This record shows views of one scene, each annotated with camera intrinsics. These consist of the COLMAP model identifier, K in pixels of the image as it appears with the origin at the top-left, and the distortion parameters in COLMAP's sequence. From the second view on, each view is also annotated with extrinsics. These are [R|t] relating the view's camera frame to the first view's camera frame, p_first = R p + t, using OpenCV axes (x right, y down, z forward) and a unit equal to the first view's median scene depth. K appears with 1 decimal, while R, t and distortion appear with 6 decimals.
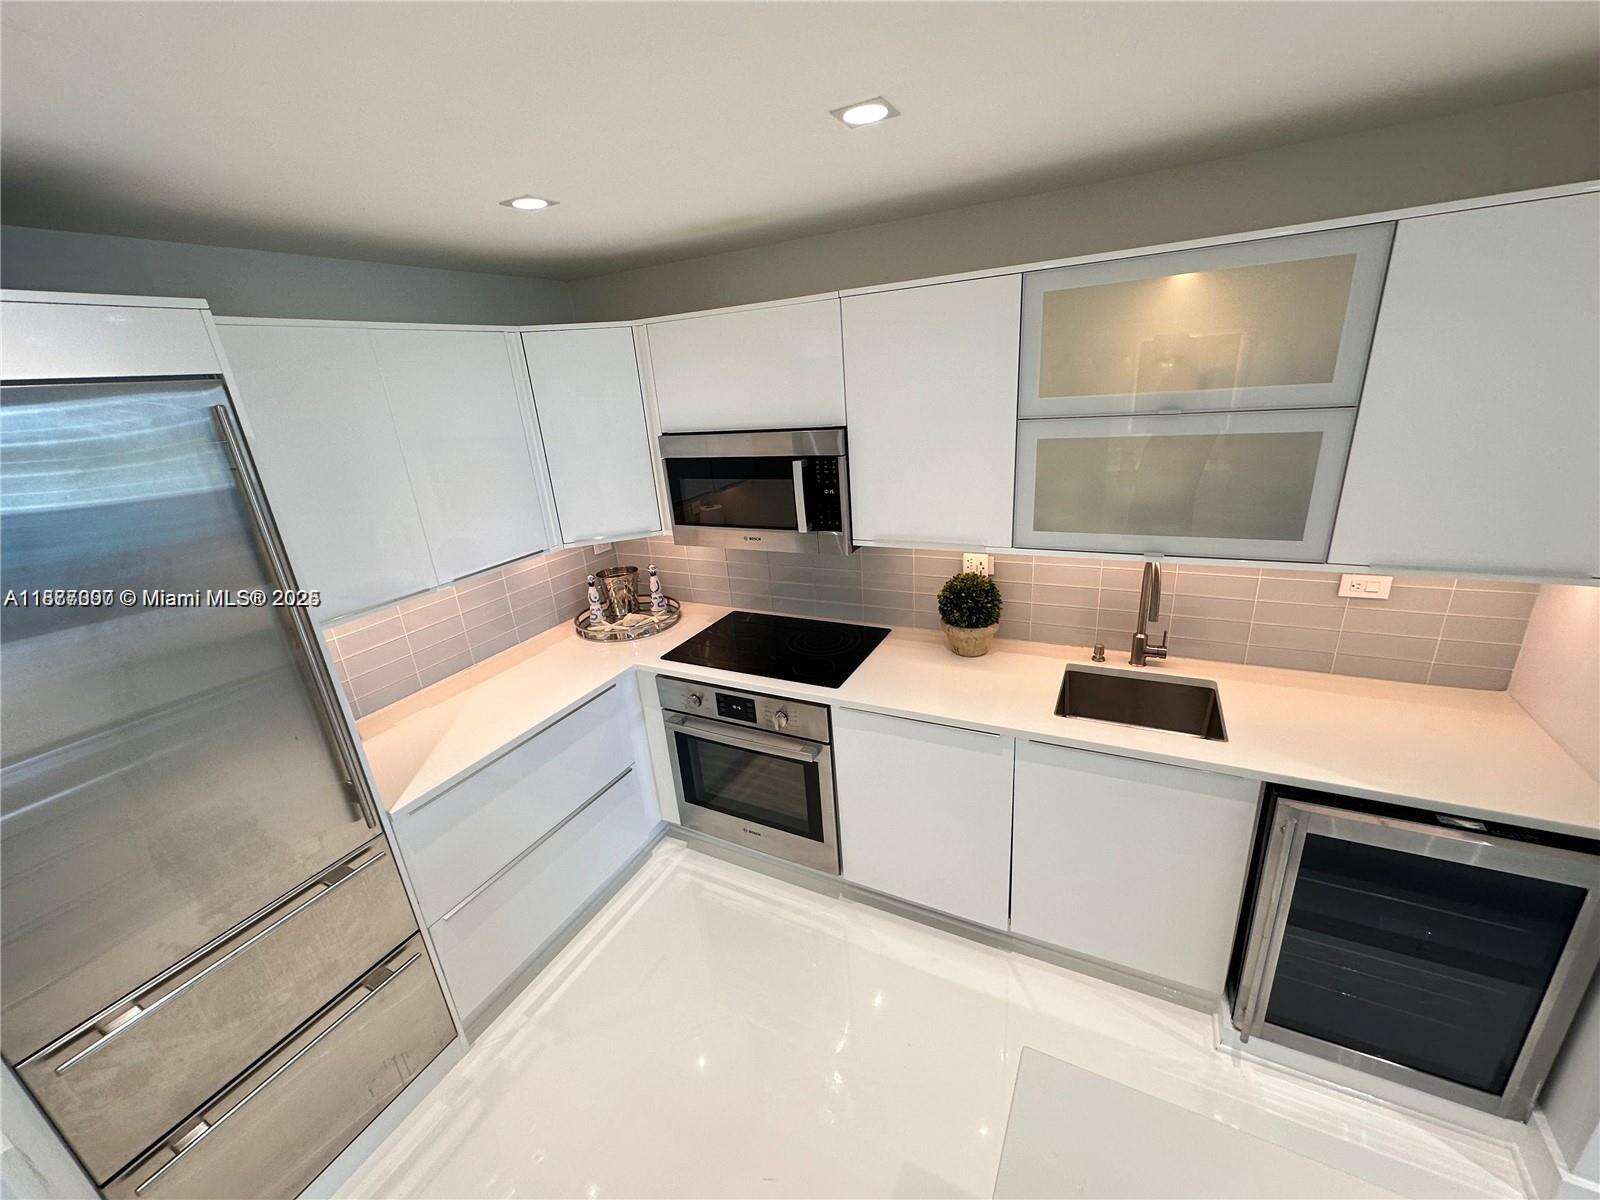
lens RADIAL K [[635.5, 0, 799.7], [0, 635.5, 597.6], [0, 0, 1]] dist [0.000534, 0.000159]
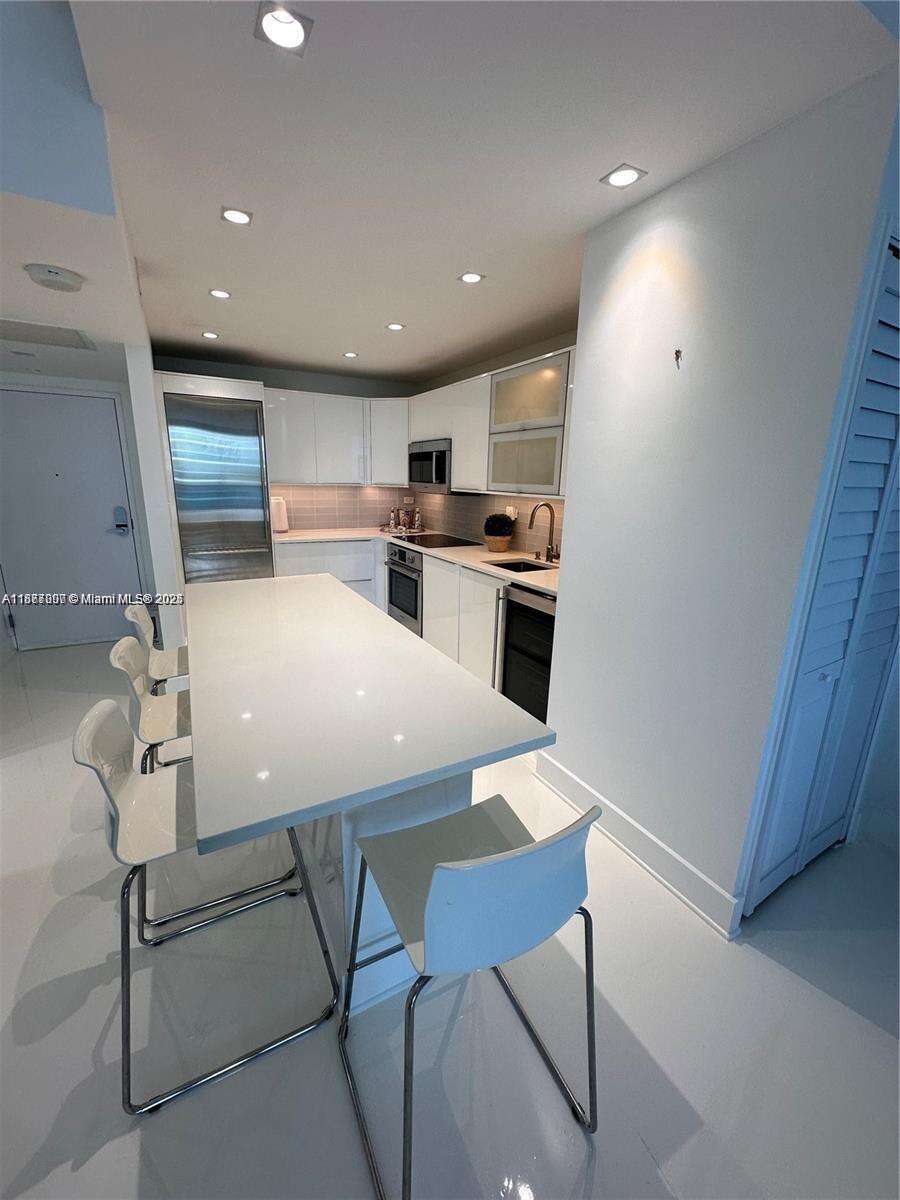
lens RADIAL K [[476.7, 0, 447.1], [0, 476.7, 600.2], [0, 0, 1]] dist [0.000534, 0.000159]
pose [[0.823600, 0.231788, -0.517647, 1.100119], [-0.263005, 0.964700, 0.013512, 0.292314], [0.502505, 0.125015, 0.855488, -0.464564]]
